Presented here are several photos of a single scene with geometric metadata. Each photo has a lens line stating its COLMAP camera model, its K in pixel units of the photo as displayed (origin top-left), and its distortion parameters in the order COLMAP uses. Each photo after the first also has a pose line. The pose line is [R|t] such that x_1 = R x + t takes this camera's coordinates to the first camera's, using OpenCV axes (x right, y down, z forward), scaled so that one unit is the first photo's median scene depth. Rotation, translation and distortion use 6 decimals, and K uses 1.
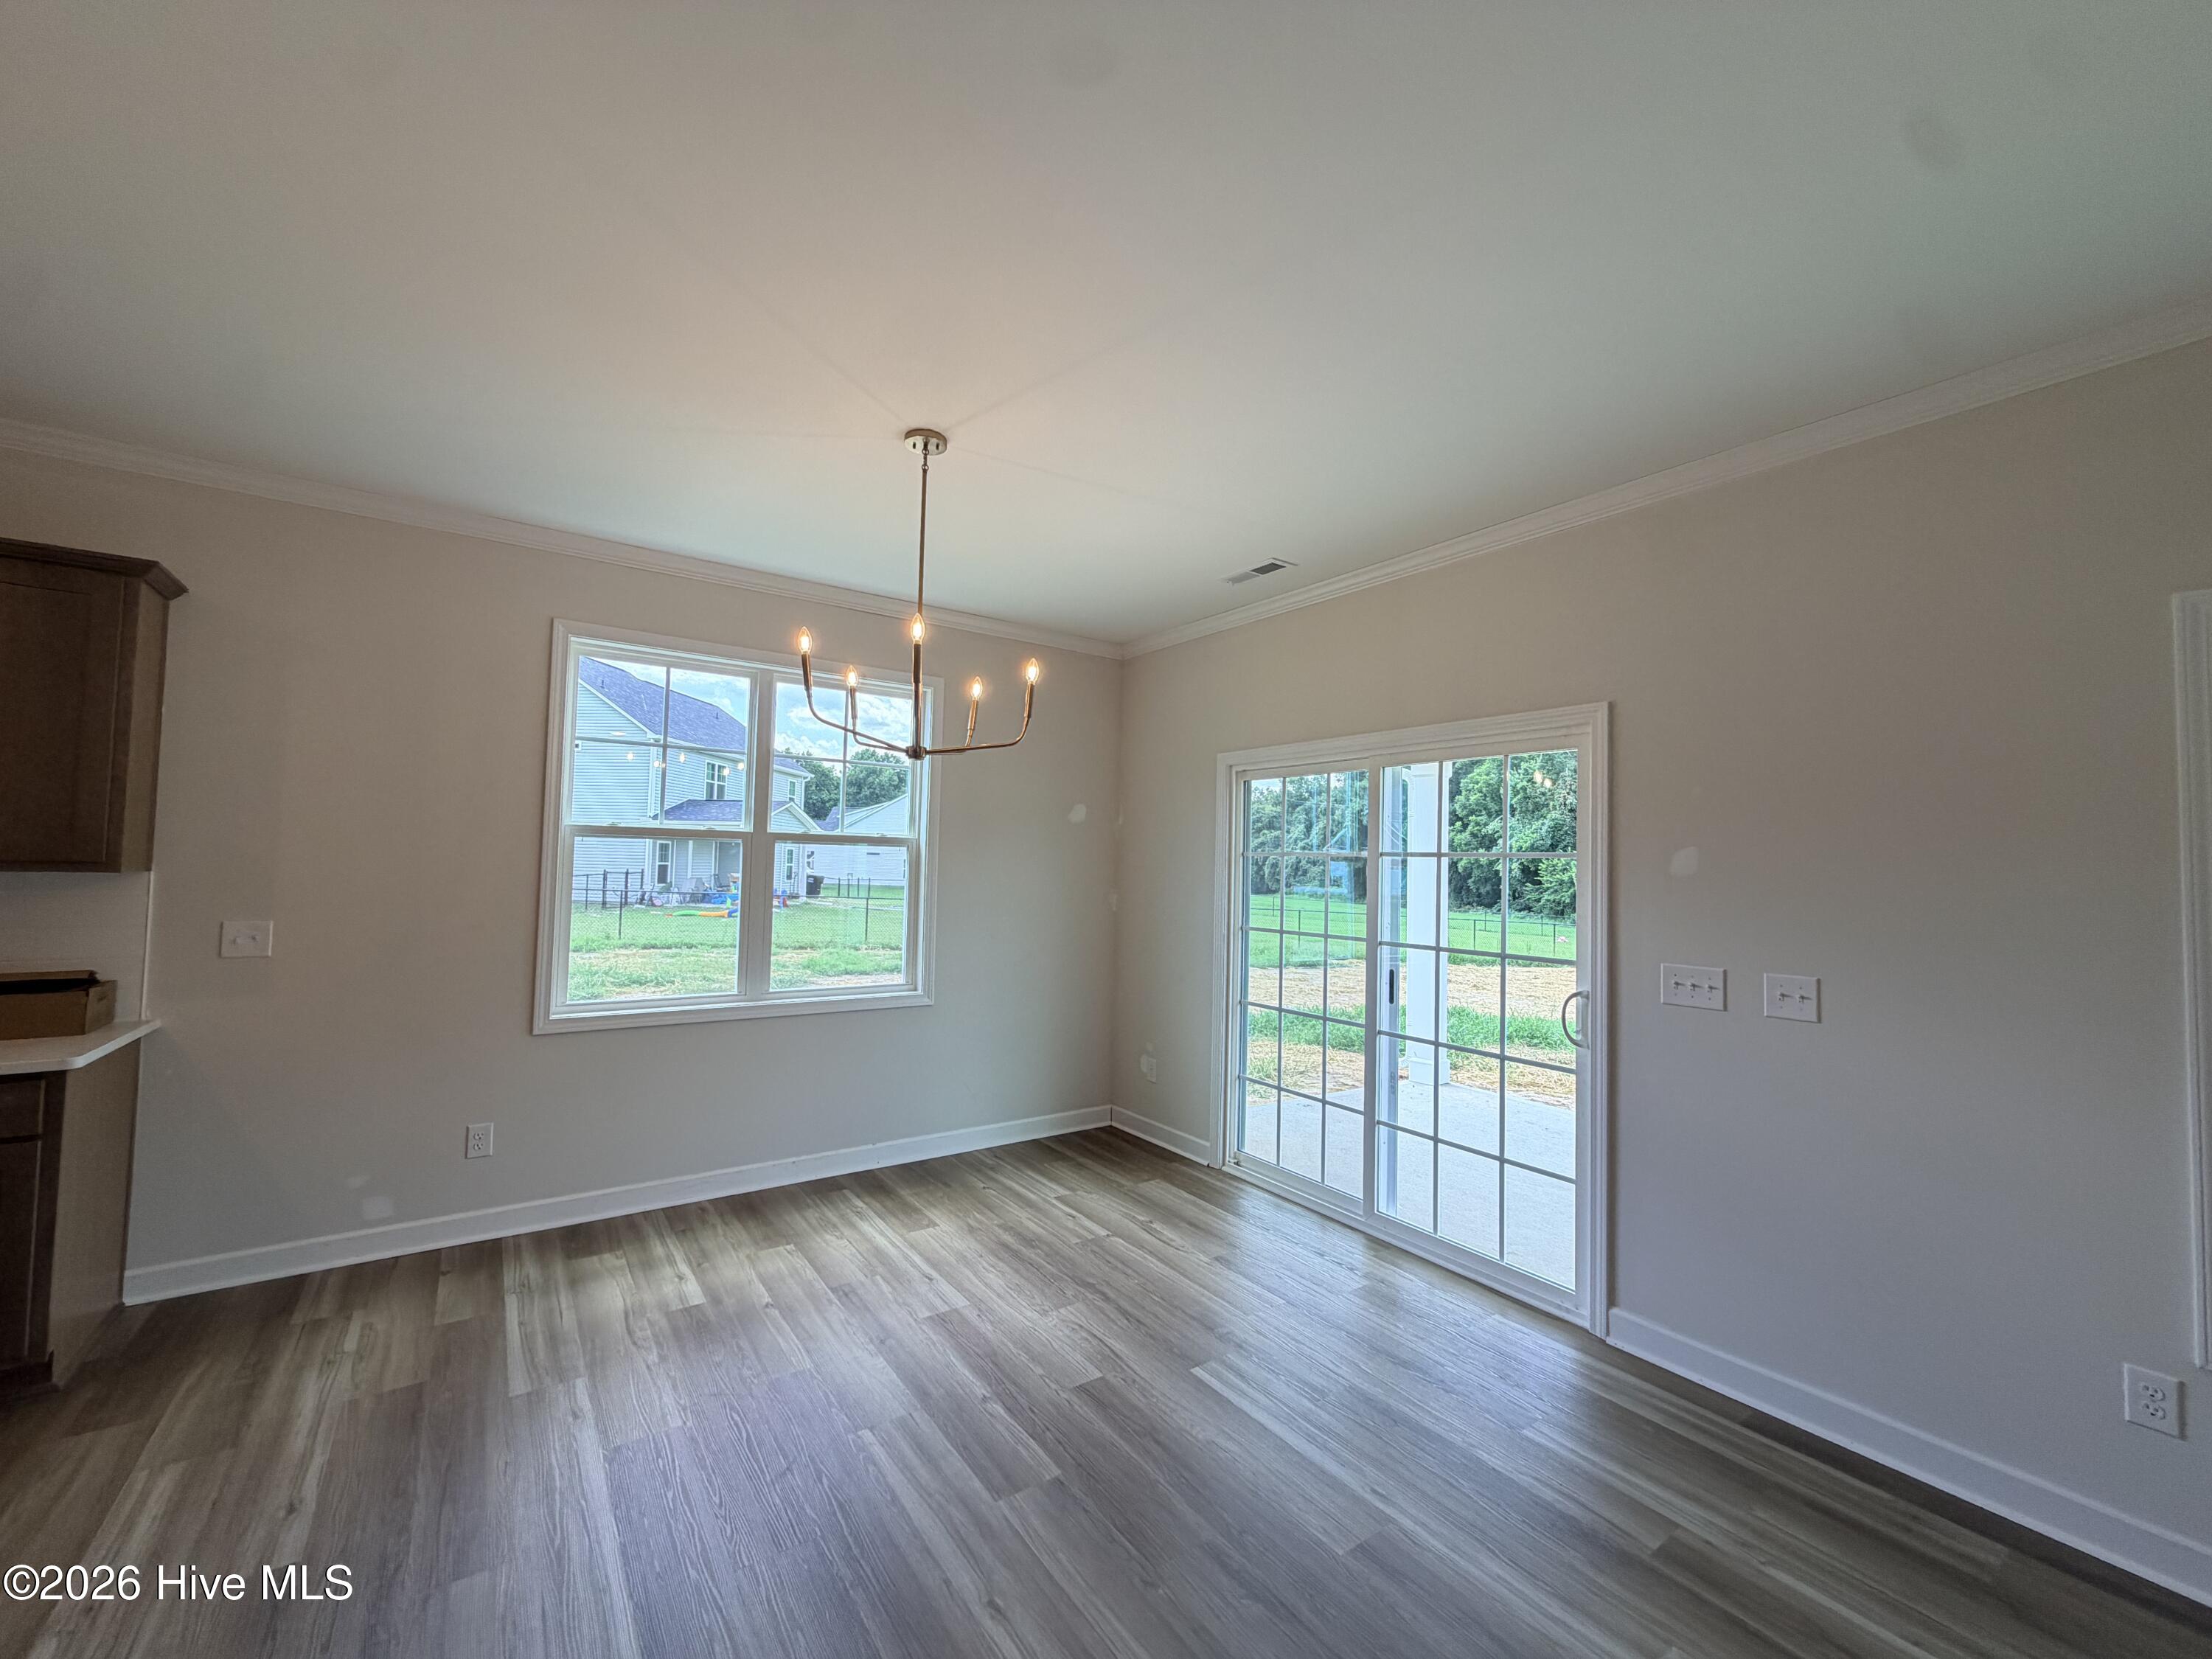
lens RADIAL K [[878.5, 0, 1108.9], [0, 878.5, 830.2], [0, 0, 1]] dist [-0.000719, 0.000042]
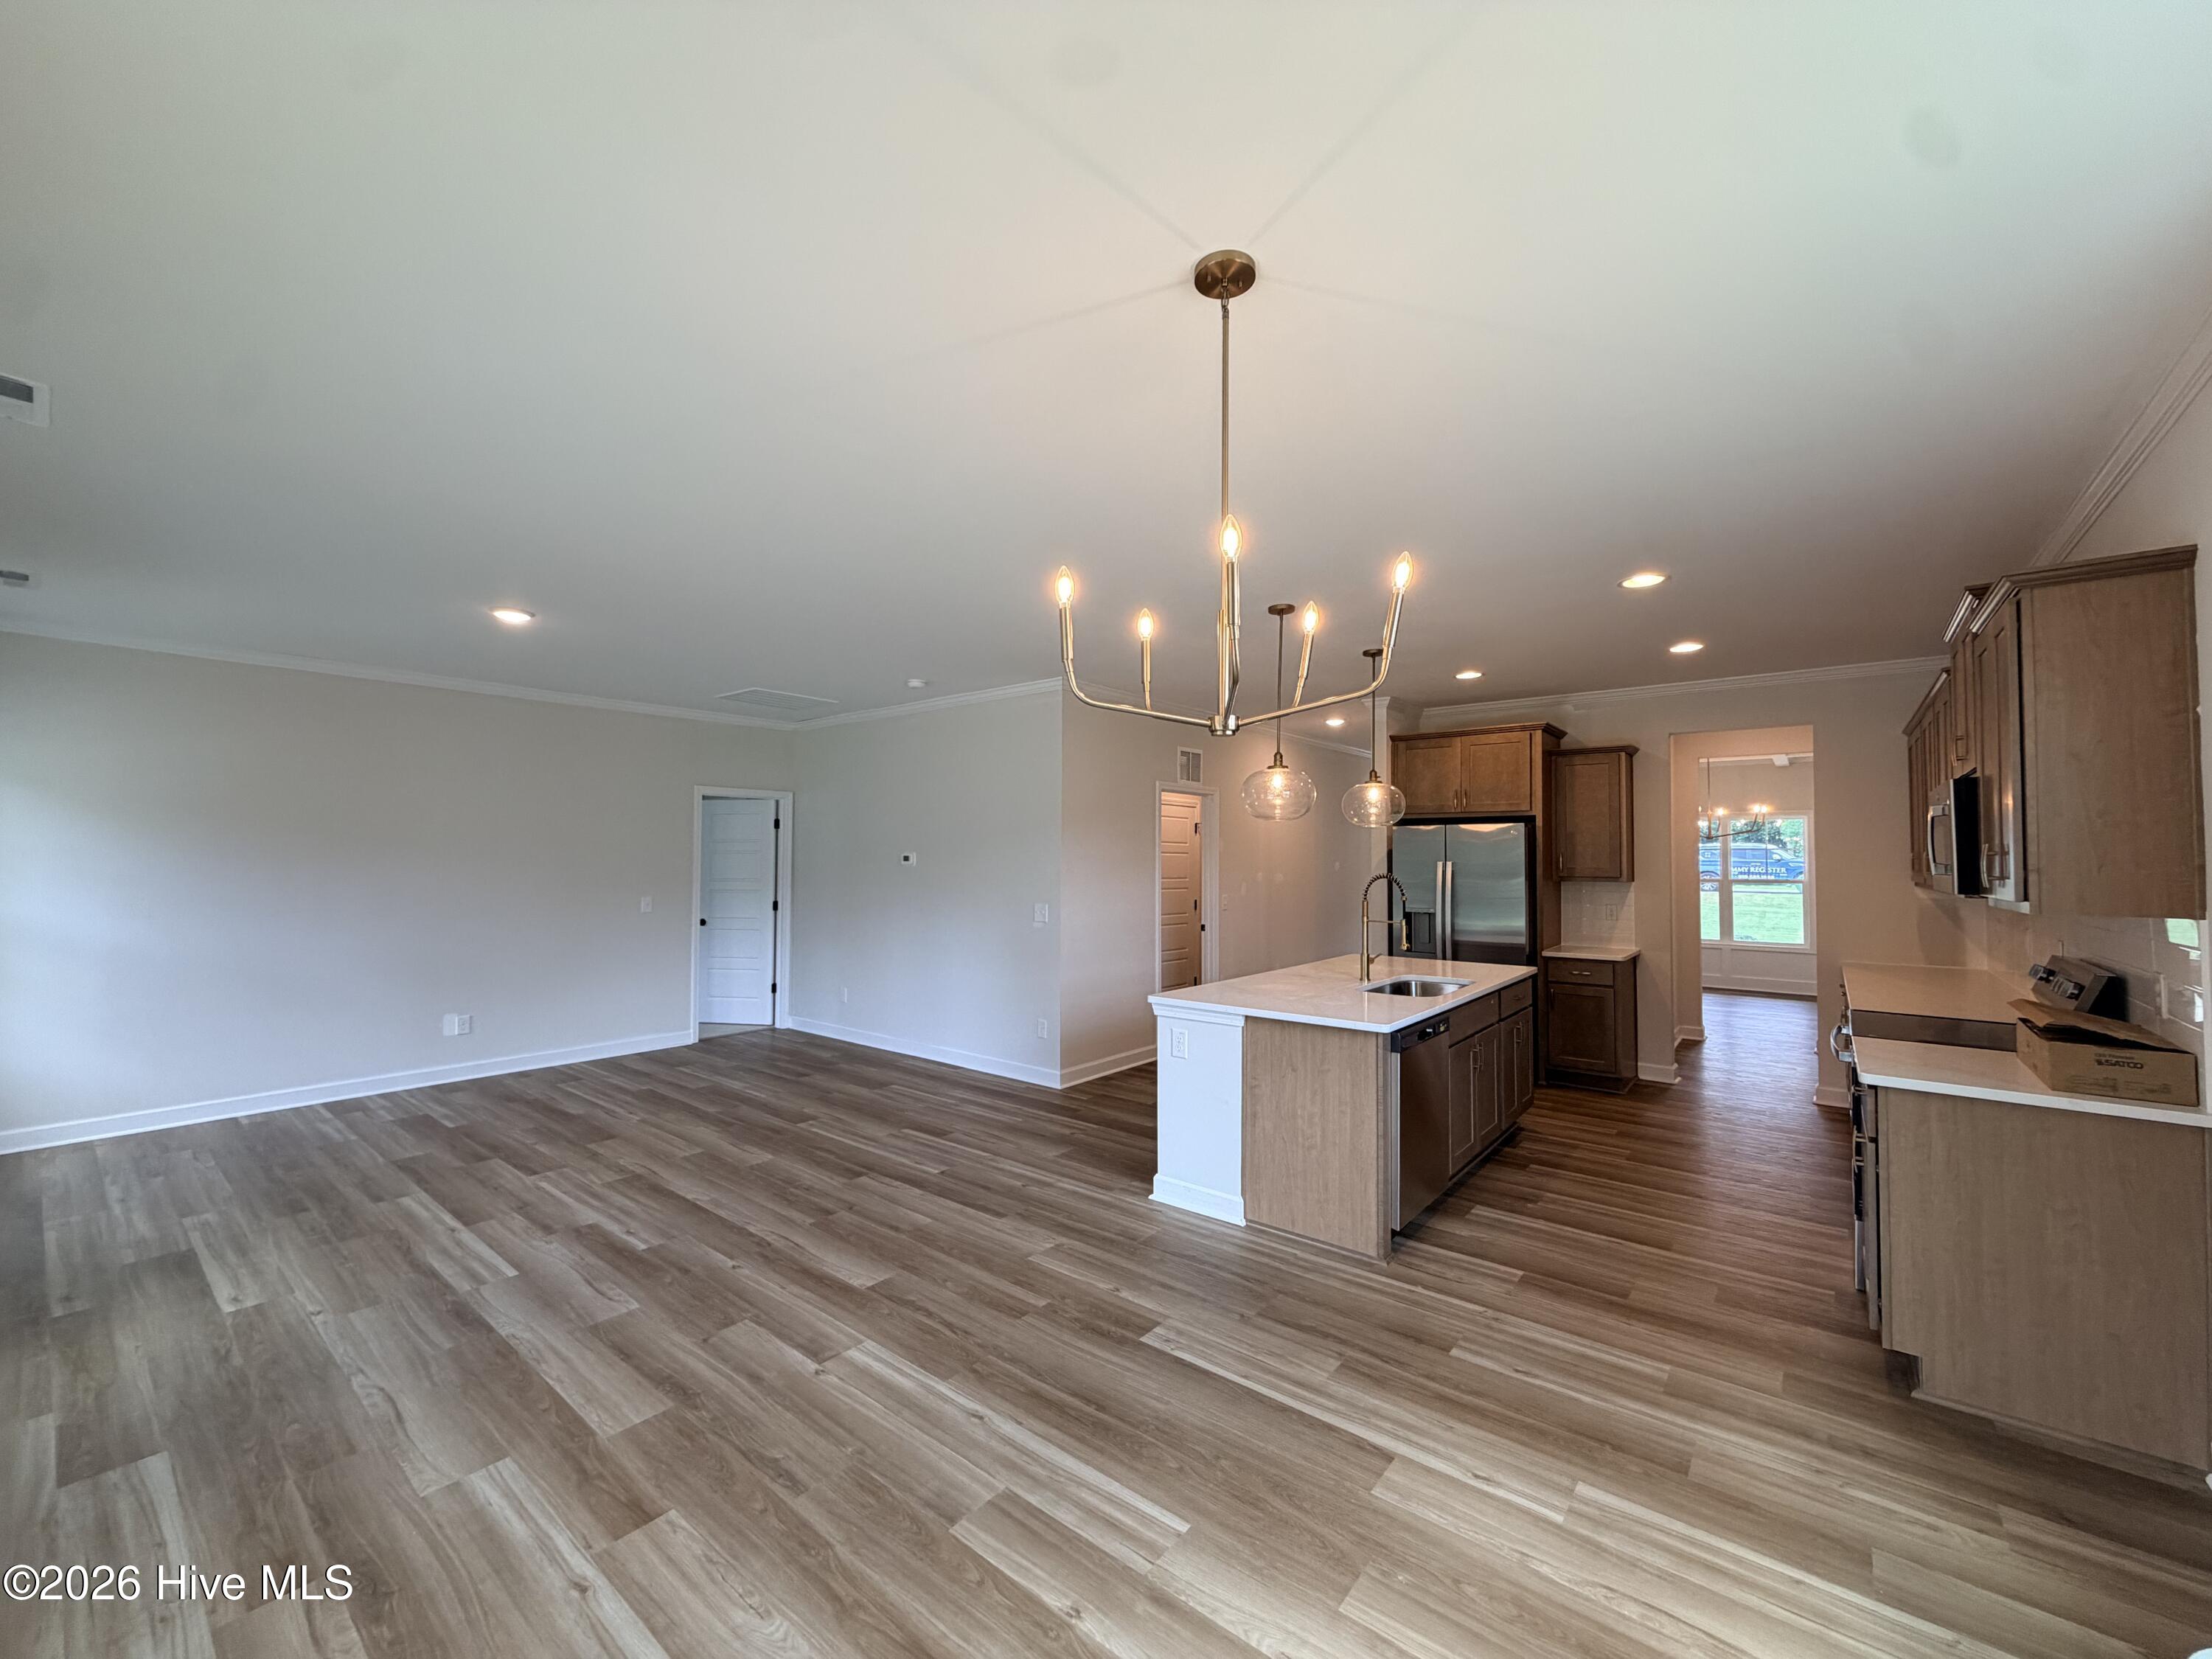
lens RADIAL K [[878.5, 0, 1110.8], [0, 878.5, 826.0], [0, 0, 1]] dist [-0.000719, 0.000042]
pose [[-0.960507, -0.038116, -0.275633, 0.052540], [-0.017077, 0.996781, -0.078330, 0.039934], [0.277731, -0.070529, -0.958066, 1.527808]]
